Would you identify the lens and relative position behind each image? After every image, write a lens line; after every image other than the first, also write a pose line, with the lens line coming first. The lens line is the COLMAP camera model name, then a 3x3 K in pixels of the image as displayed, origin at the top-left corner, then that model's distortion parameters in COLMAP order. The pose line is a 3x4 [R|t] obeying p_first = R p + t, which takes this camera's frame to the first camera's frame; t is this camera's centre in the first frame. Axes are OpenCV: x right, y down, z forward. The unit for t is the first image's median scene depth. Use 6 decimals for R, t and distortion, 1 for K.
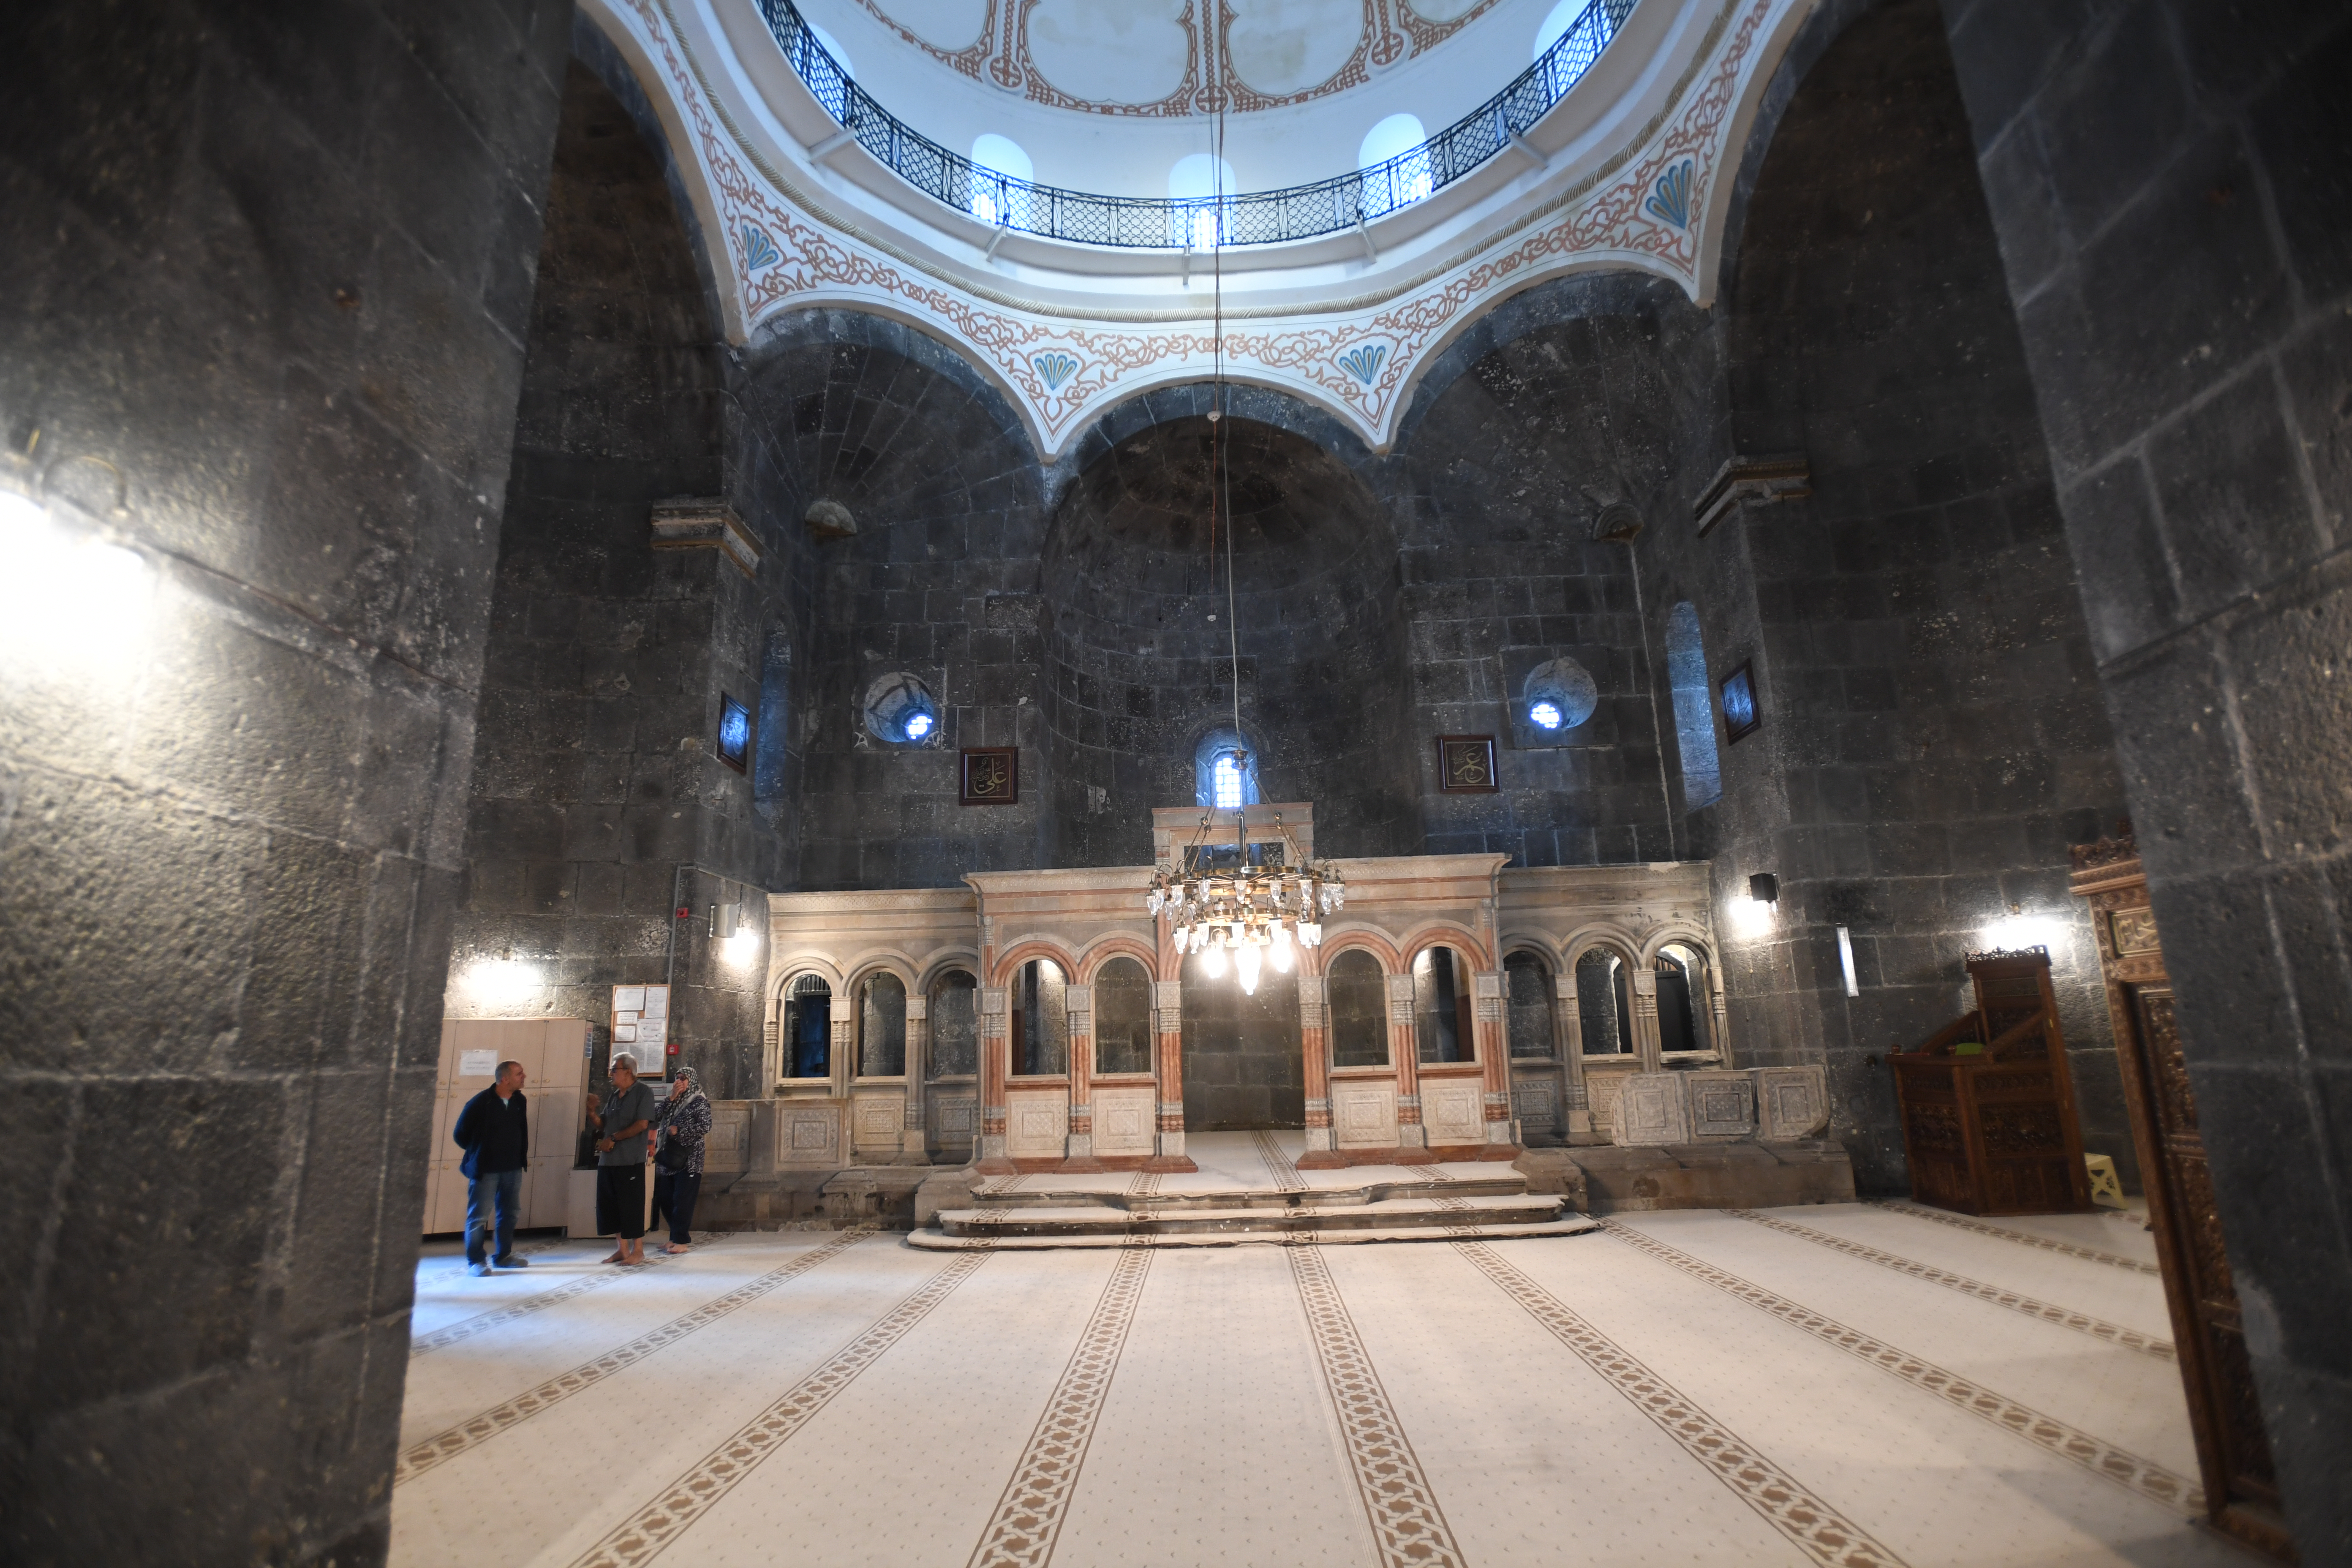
lens RADIAL K [[1141.6, 0, 1171.3], [0, 1141.6, 819.4], [0, 0, 1]] dist [-0.032254, 0.006896]
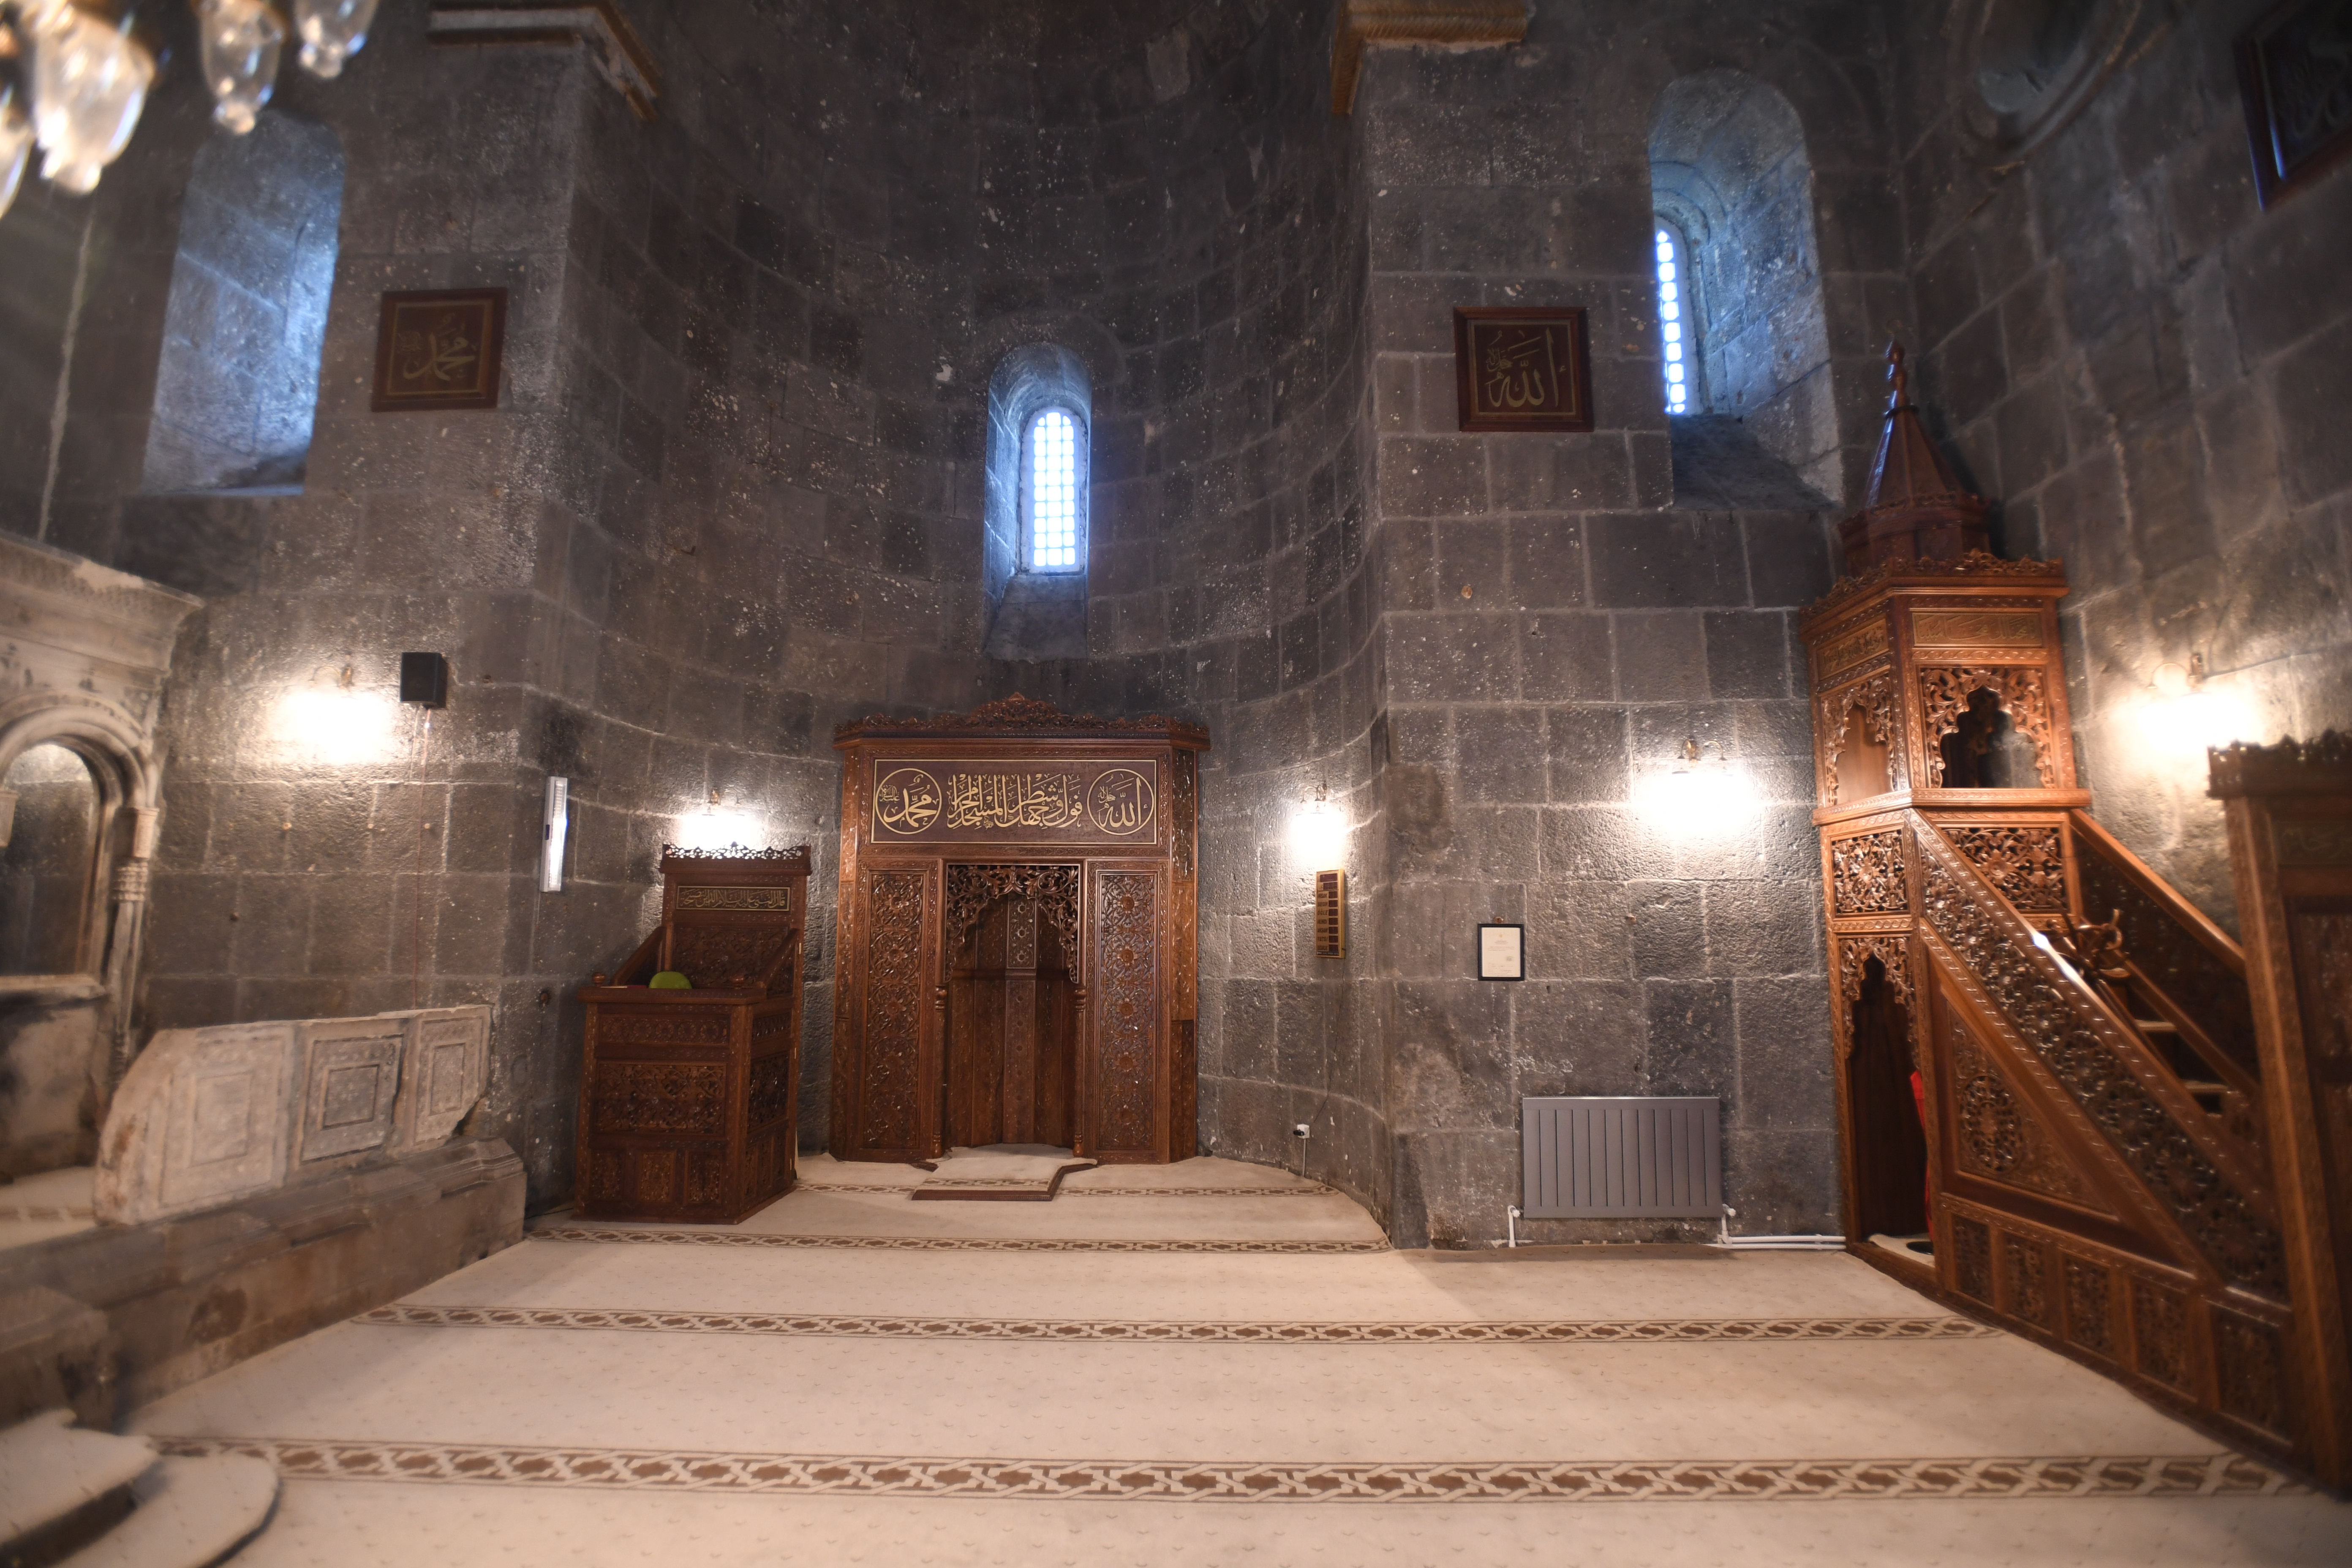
lens RADIAL K [[1141.6, 0, 1179.6], [0, 1141.6, 781.4], [0, 0, 1]] dist [-0.032254, 0.006896]
pose [[-0.027845, 0.173865, 0.984376, -0.009186], [-0.198524, 0.964180, -0.175914, 0.123493], [-0.979700, -0.200320, 0.007669, 0.598022]]
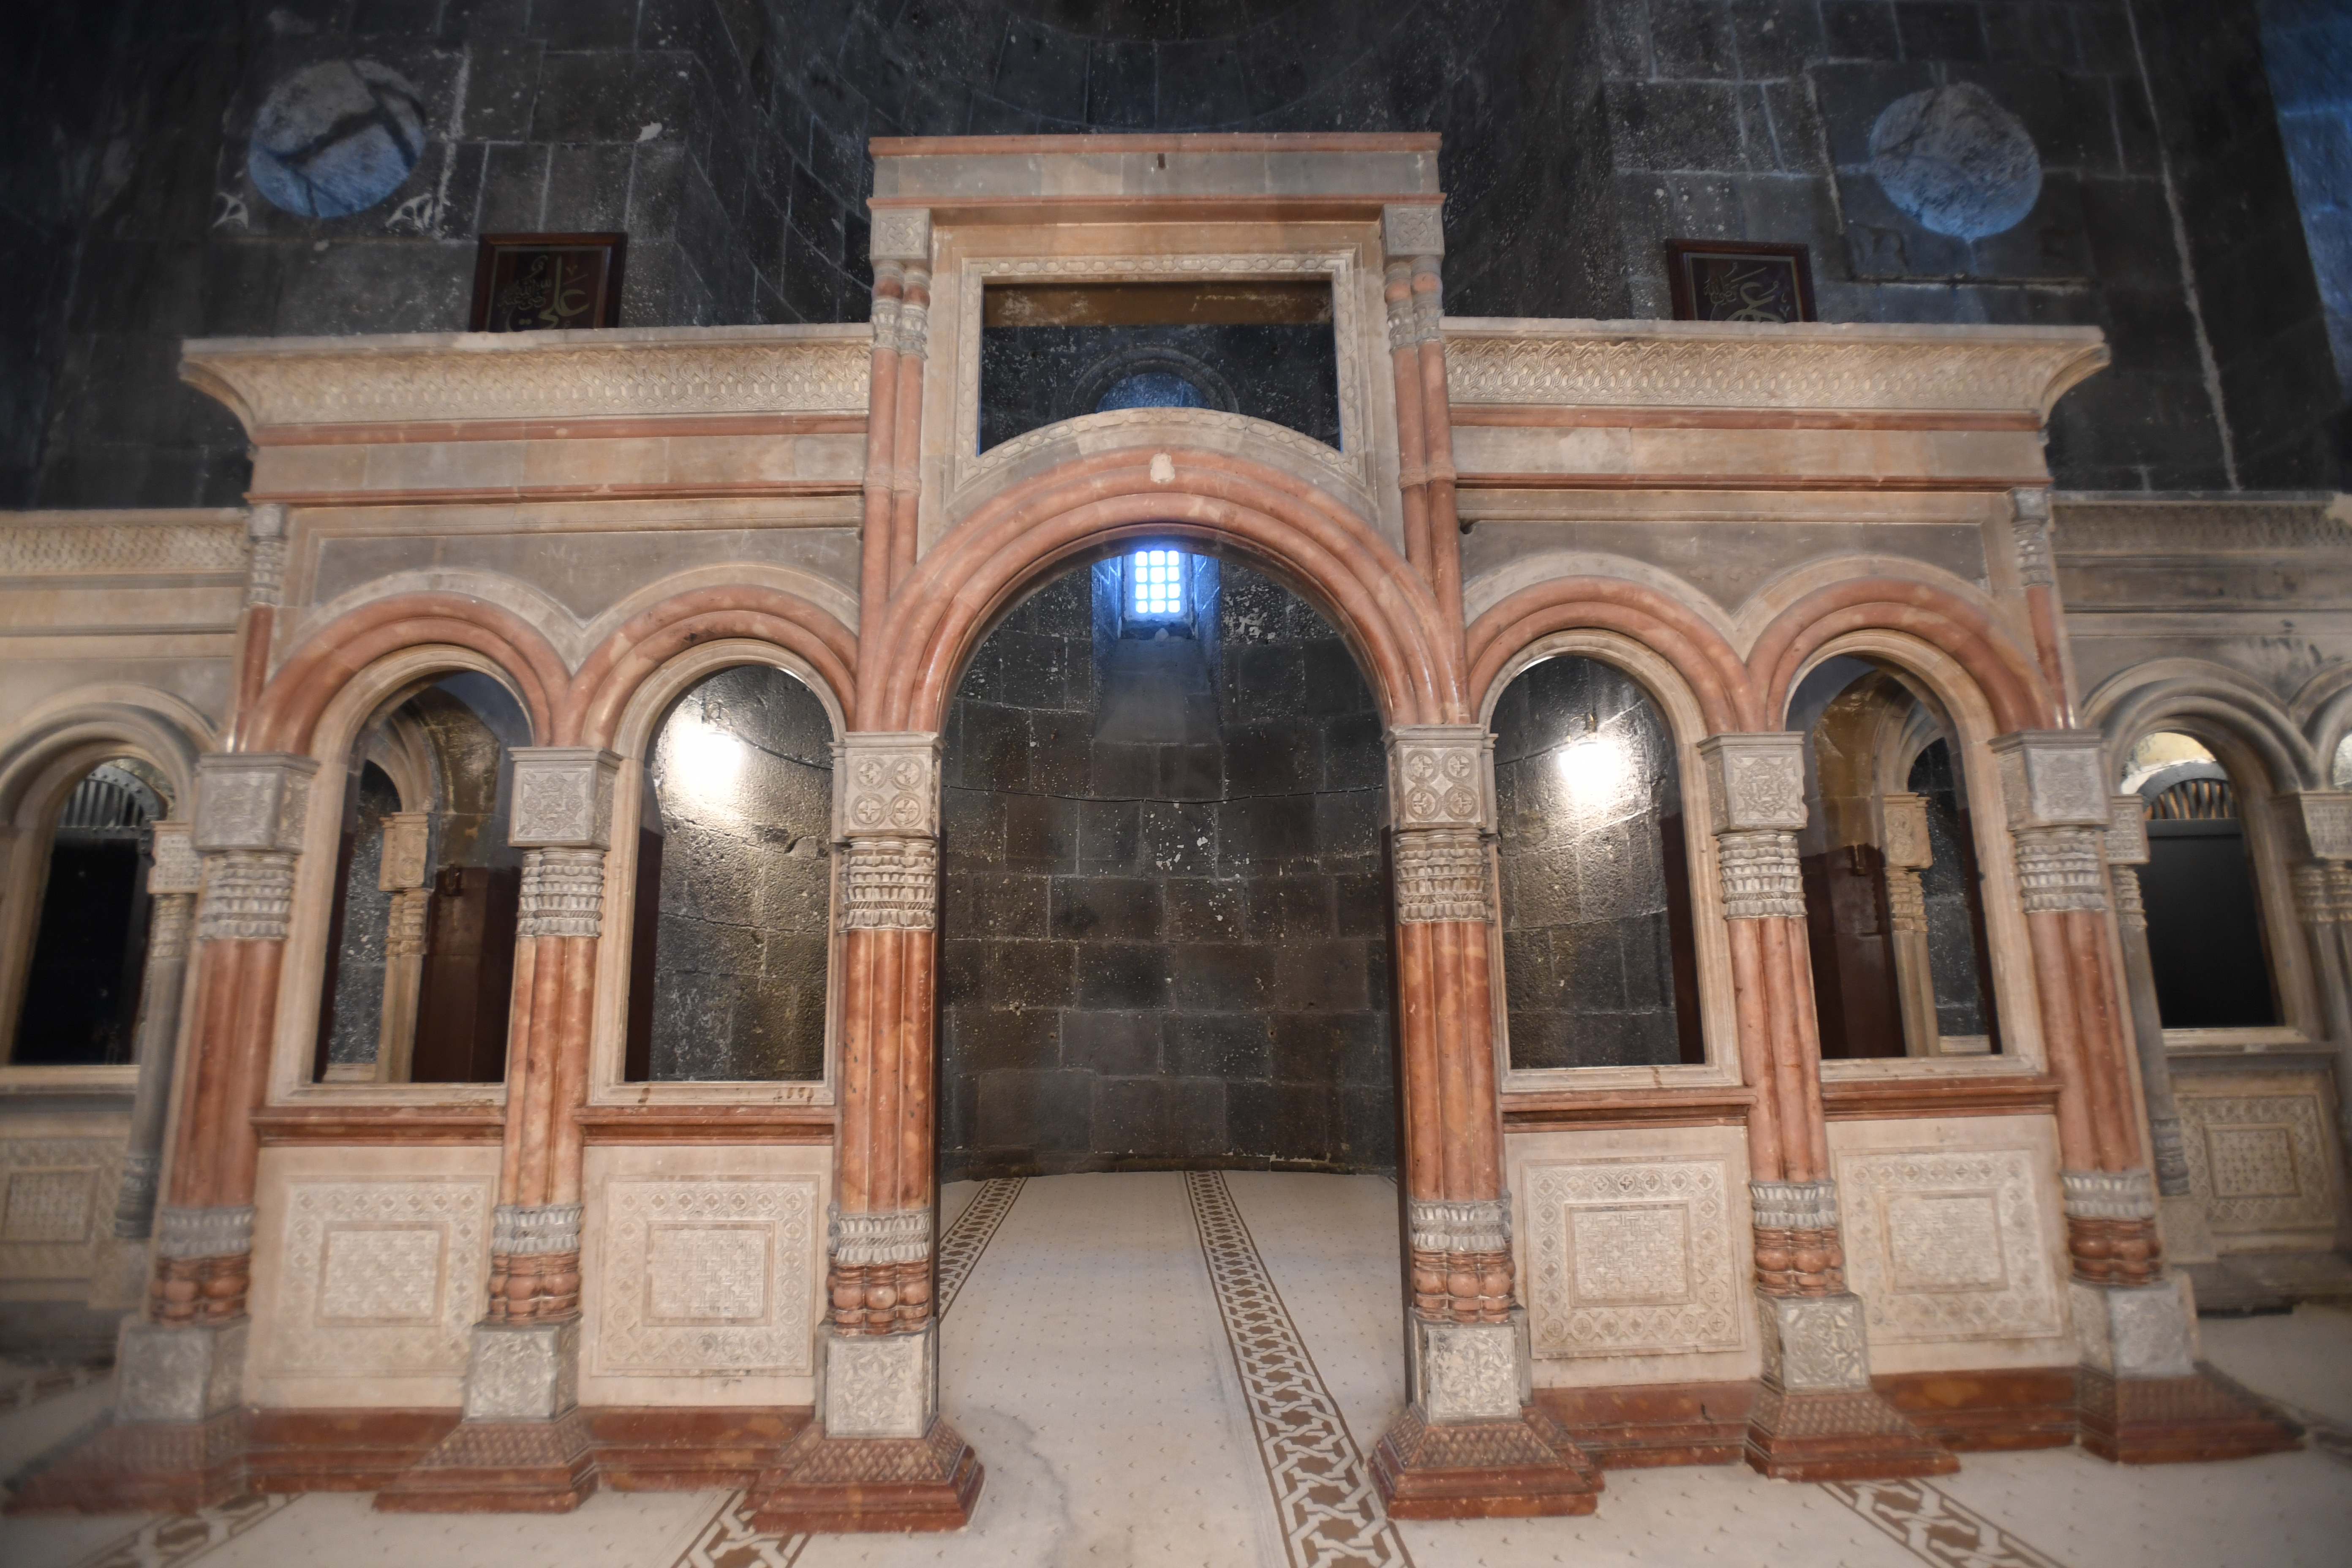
lens RADIAL K [[1141.6, 0, 1170.6], [0, 1141.6, 799.5], [0, 0, 1]] dist [-0.032254, 0.006896]
pose [[0.998110, 0.024306, 0.056449, 0.045591], [-0.025347, 0.999520, 0.017796, 0.148173], [-0.055989, -0.019193, 0.998247, 0.726460]]
